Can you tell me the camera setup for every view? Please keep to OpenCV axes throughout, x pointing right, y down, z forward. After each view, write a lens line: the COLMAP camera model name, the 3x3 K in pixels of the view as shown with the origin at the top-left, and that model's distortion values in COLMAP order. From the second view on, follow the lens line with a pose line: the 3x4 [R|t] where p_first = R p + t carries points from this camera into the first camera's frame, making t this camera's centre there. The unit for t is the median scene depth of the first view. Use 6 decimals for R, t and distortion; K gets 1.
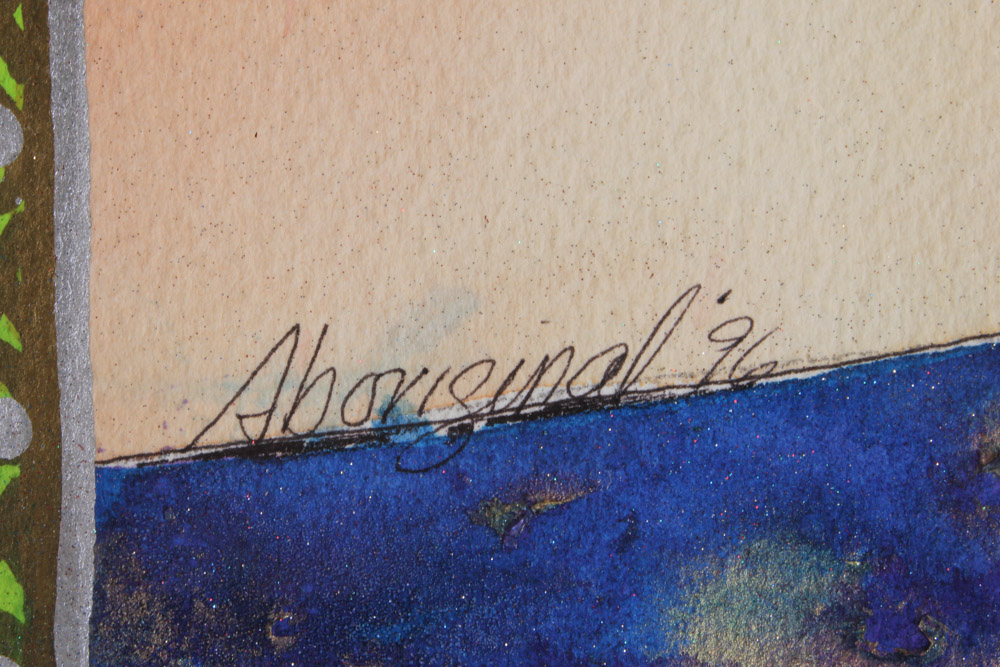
lens RADIAL K [[1527.6, 0, 500.0], [0, 1527.6, 333.5], [0, 0, 1]] dist [0.025211, 0.015154]
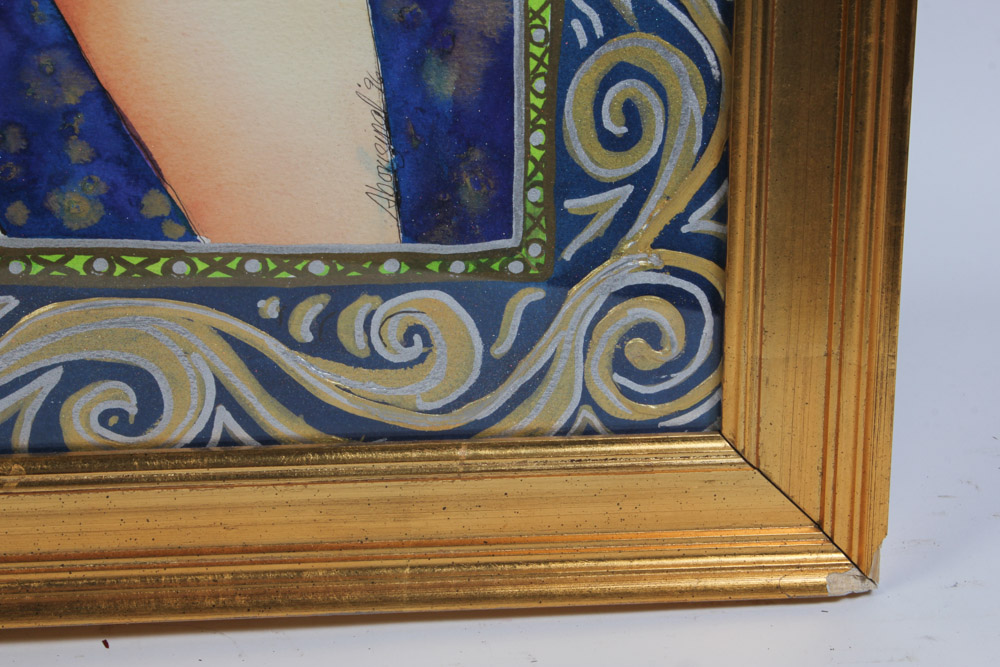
lens RADIAL K [[1527.6, 0, 500.0], [0, 1527.6, 333.5], [0, 0, 1]] dist [0.025211, 0.015154]
pose [[0.034454, -0.946740, -0.320149, 0.775093], [0.994245, -0.000046, 0.107134, -0.080903], [-0.101442, -0.321998, 0.941290, -2.769809]]
